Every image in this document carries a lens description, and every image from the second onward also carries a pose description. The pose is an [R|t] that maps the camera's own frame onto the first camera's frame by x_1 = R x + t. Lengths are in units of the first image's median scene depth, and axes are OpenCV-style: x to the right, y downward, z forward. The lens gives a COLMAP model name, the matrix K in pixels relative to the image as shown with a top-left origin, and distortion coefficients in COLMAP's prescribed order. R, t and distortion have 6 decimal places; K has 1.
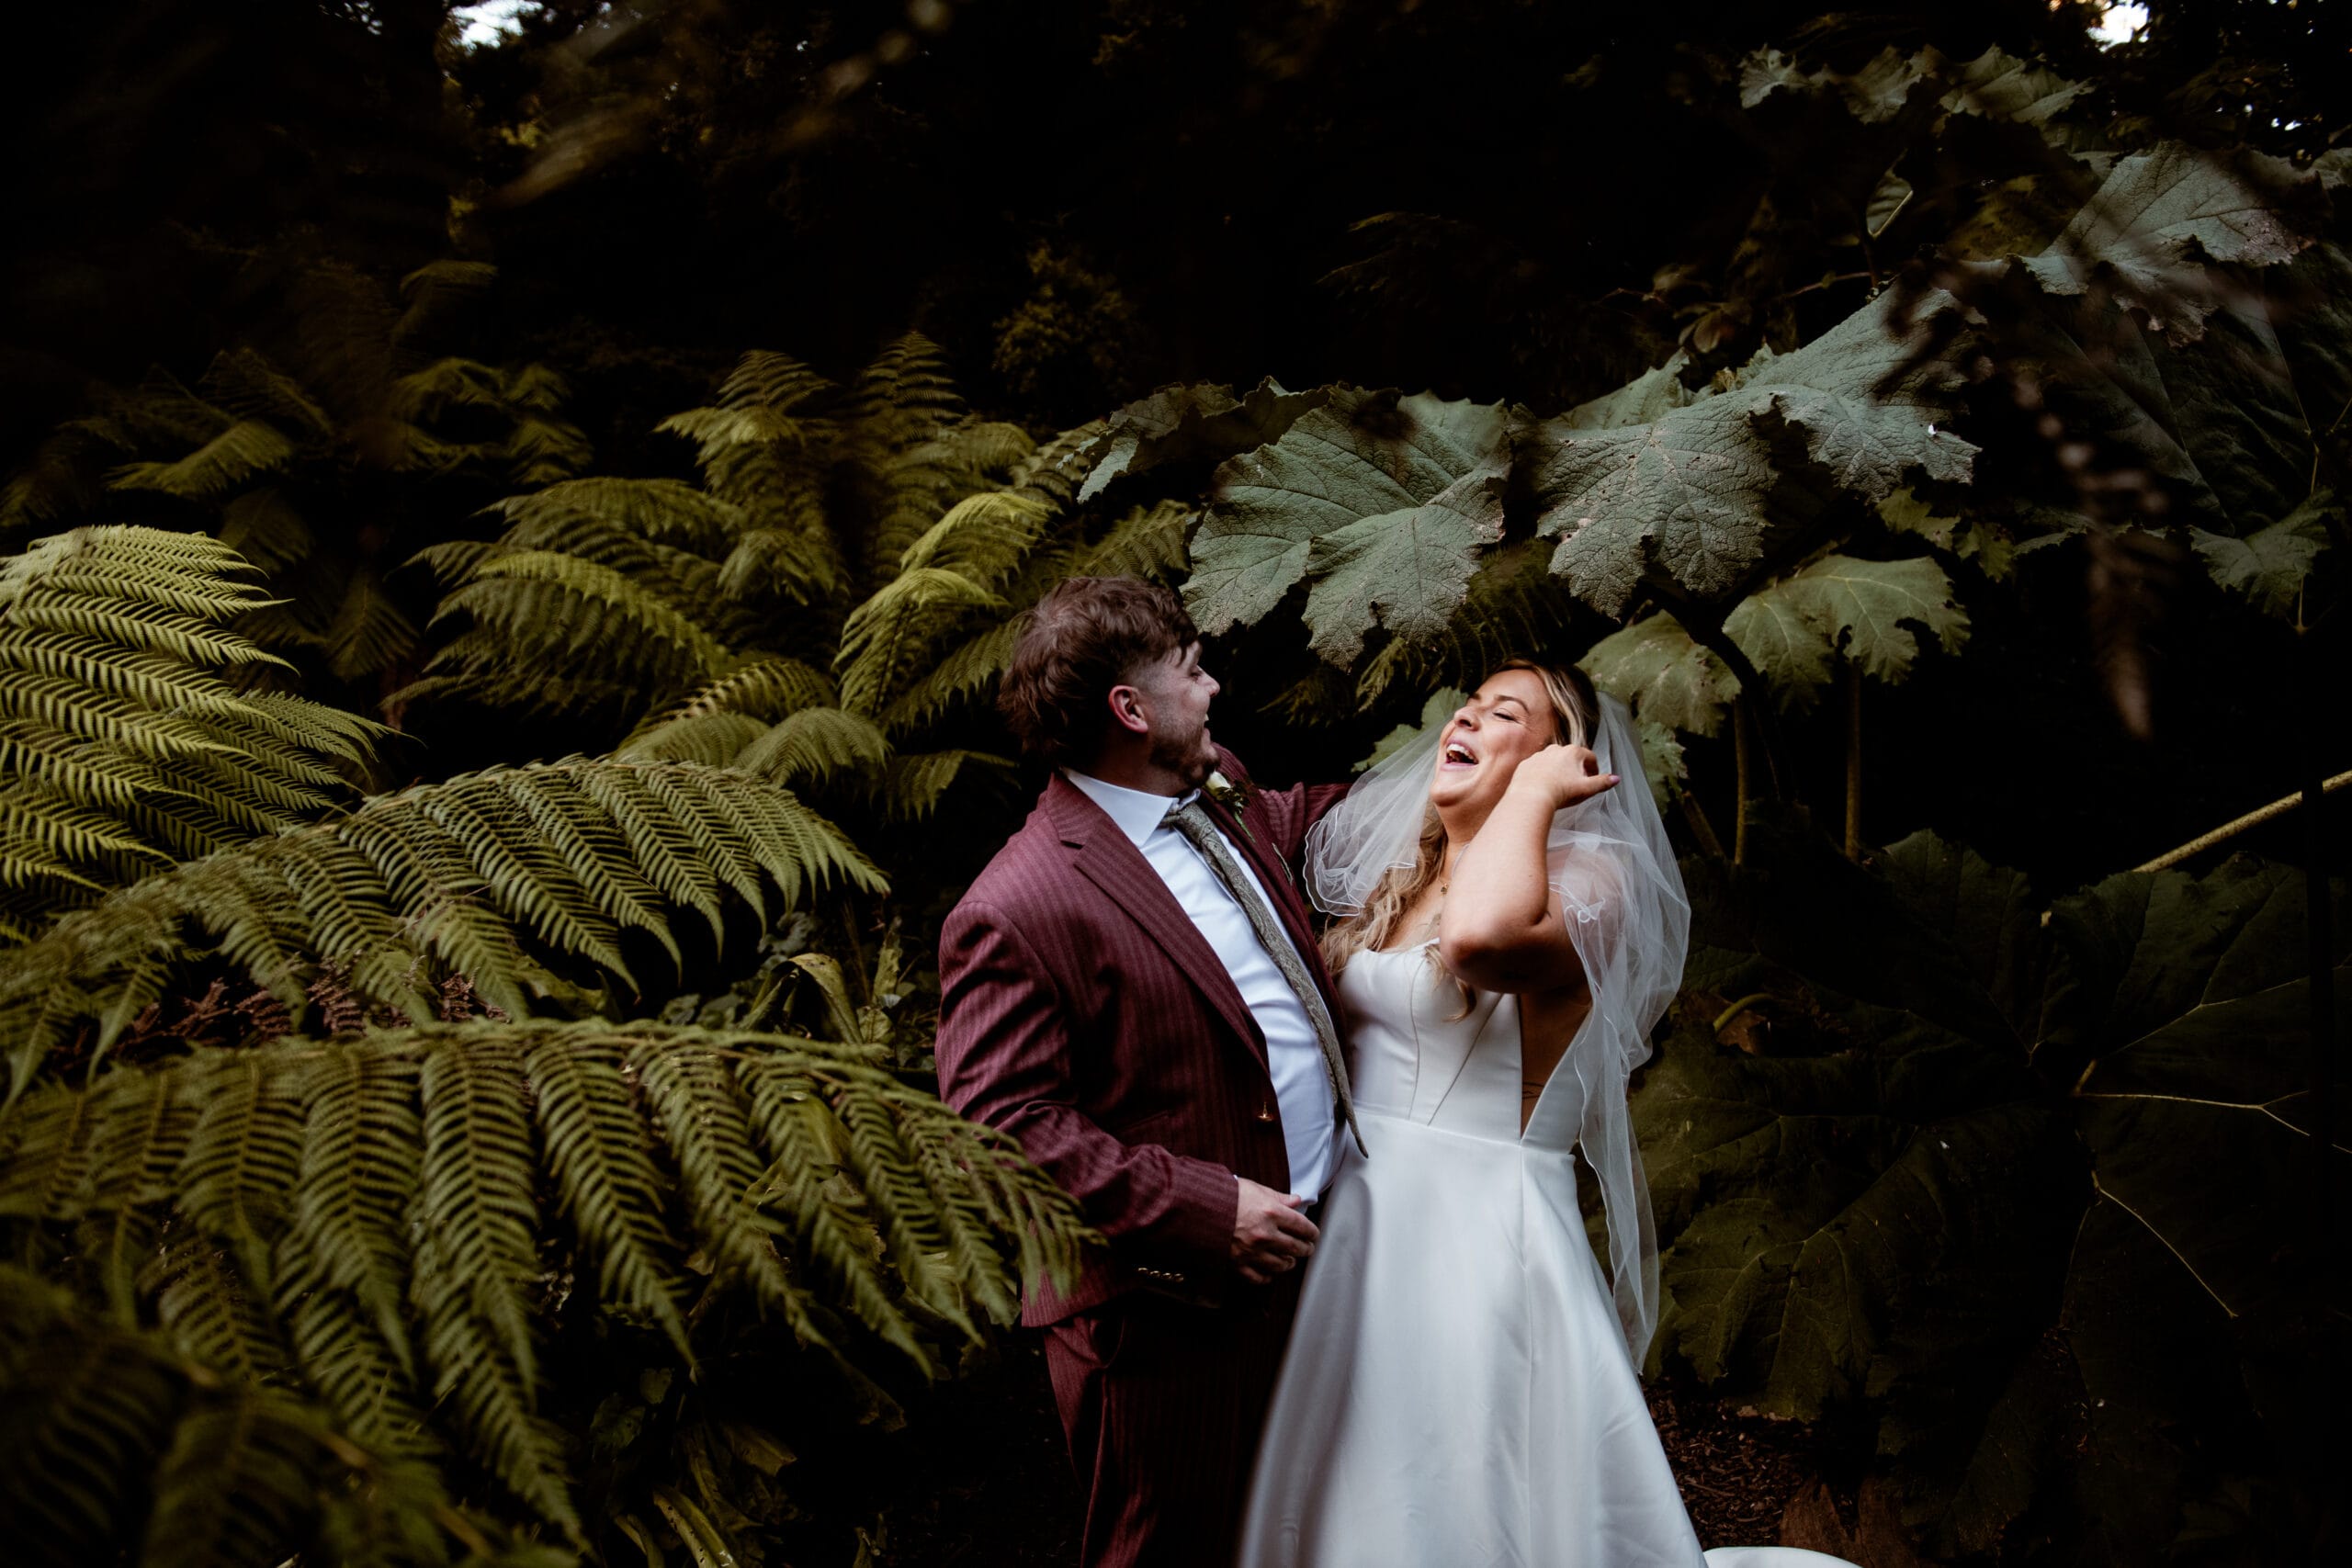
lens RADIAL K [[1617.5, 0, 1176.1], [0, 1617.5, 794.5], [0, 0, 1]] dist [-0.001848, -0.001518]
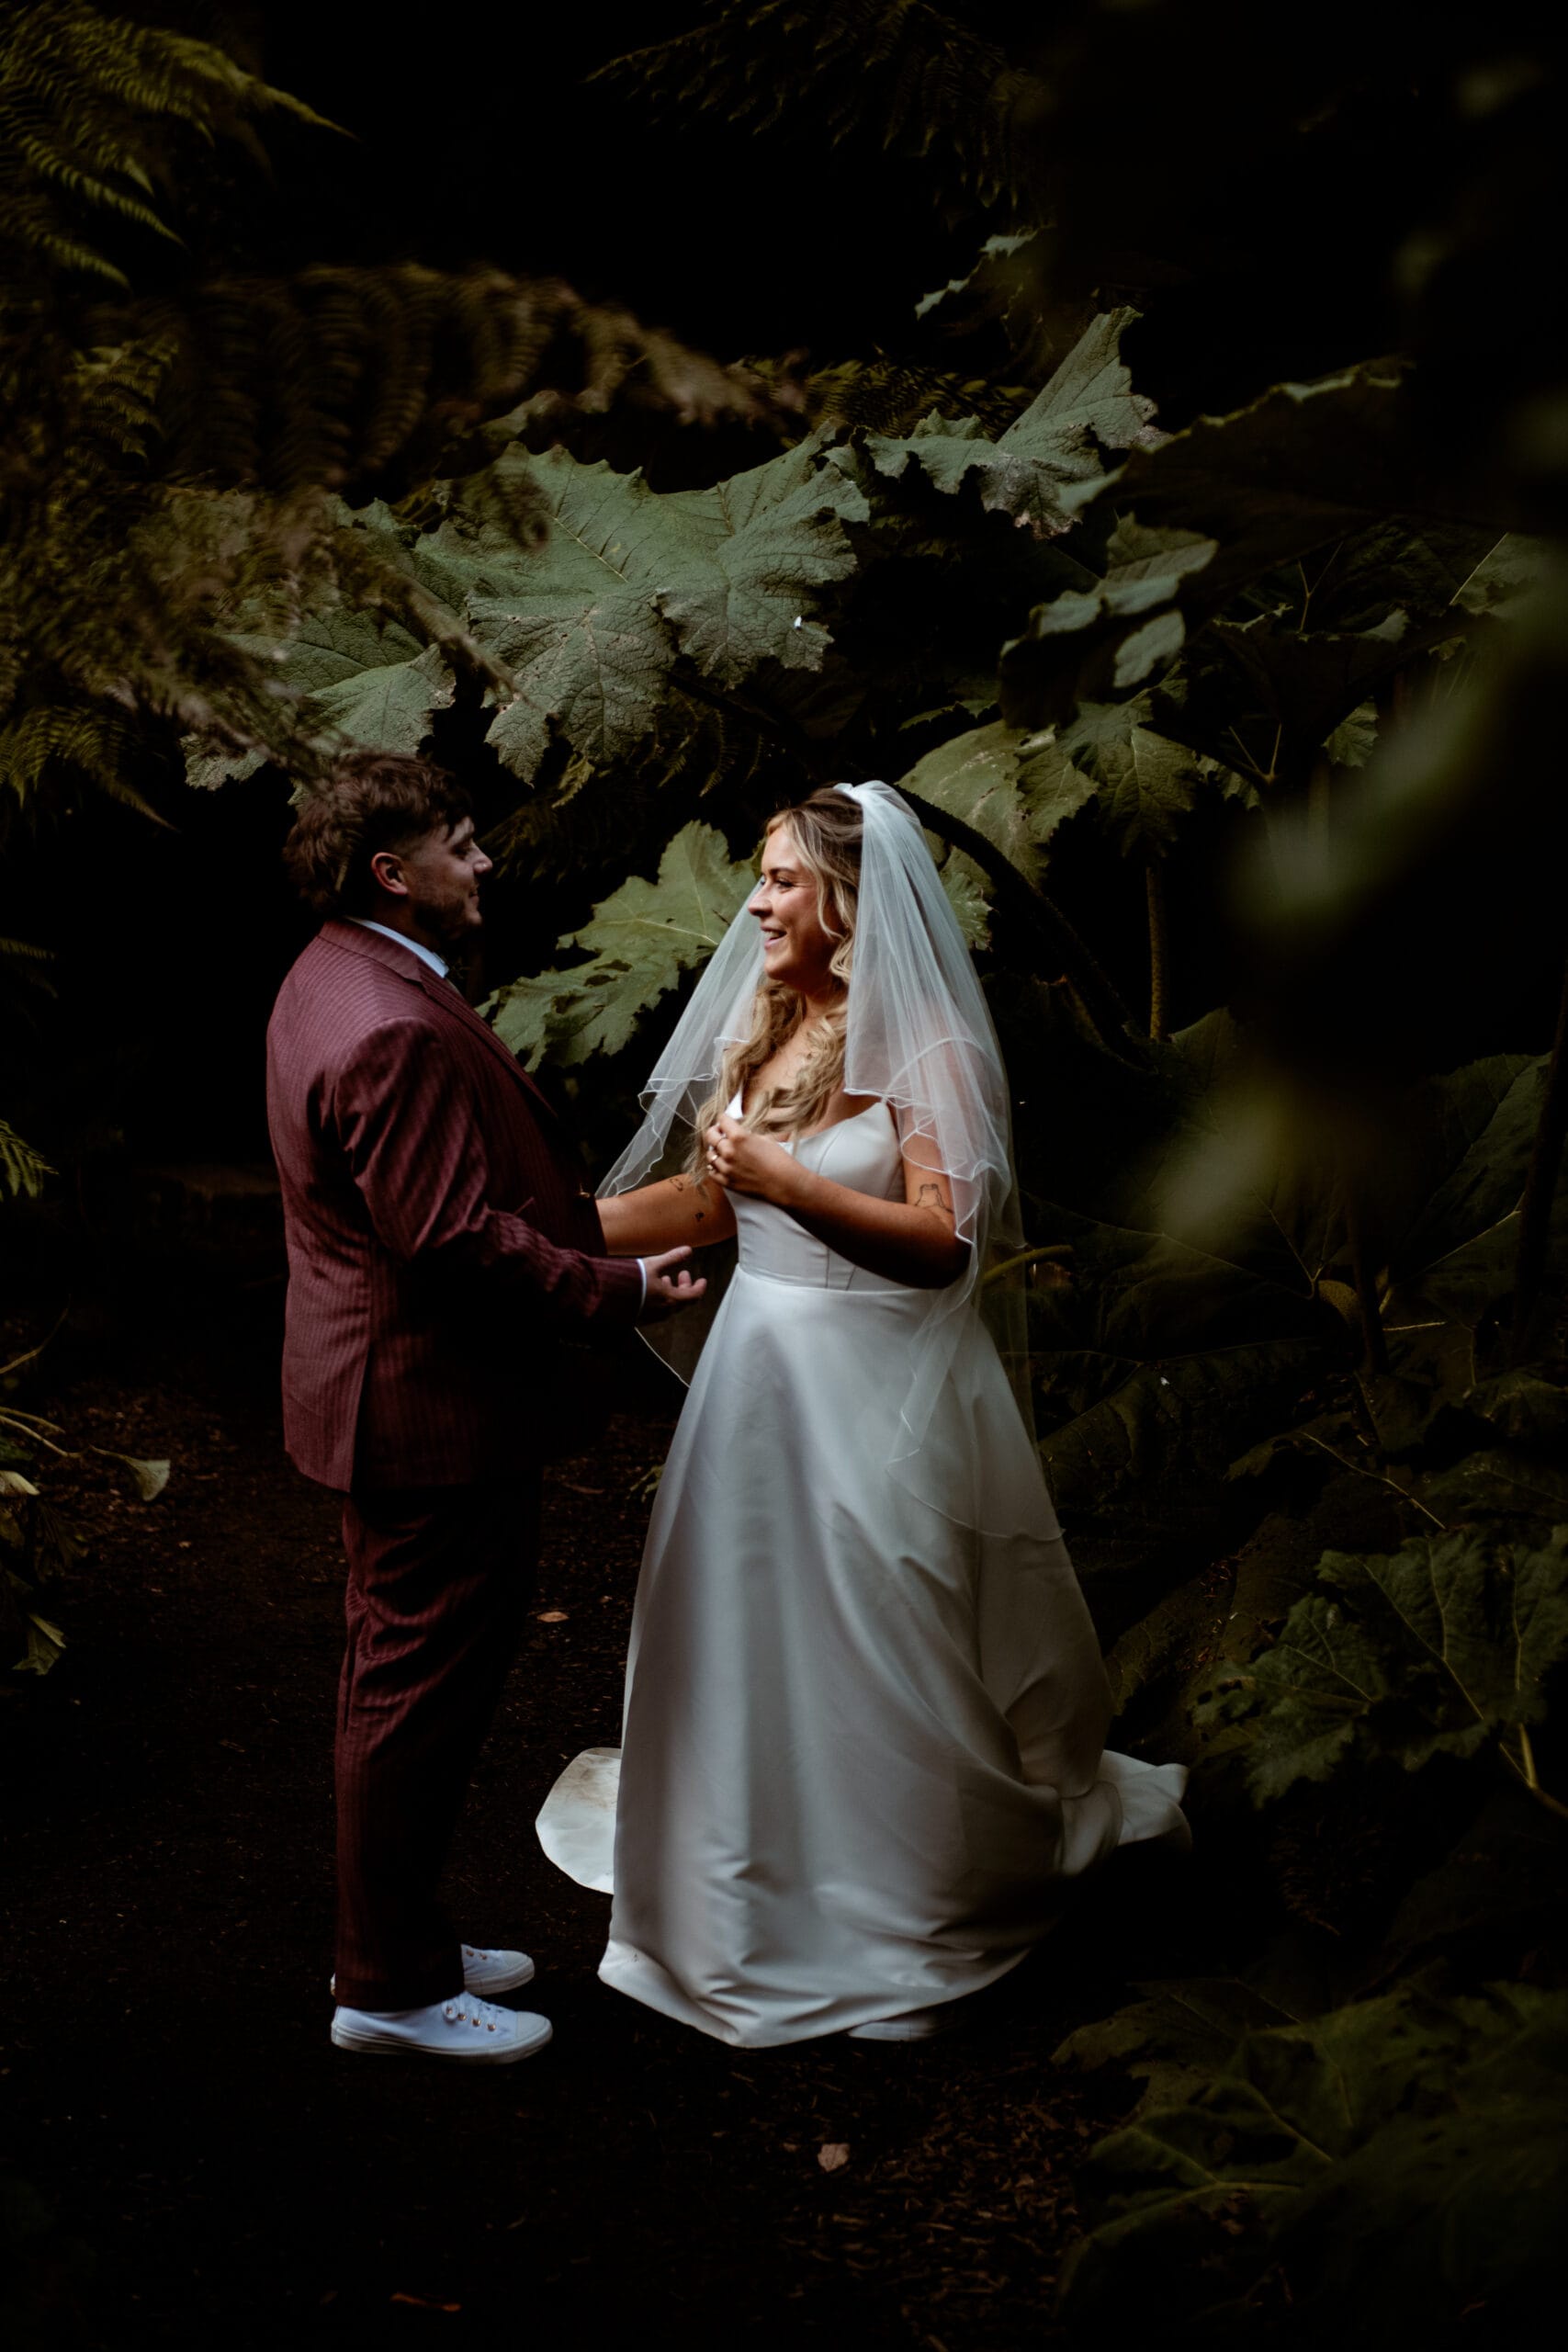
lens RADIAL K [[4796.0, 0, 784.3], [0, 4796.0, 1167.5], [0, 0, 1]] dist [0.182939, 0.000000]
pose [[0.999042, -0.007775, 0.043062, 0.286193], [0.007111, 0.999854, 0.015541, 0.109707], [-0.043177, -0.015220, 0.998952, -2.345540]]
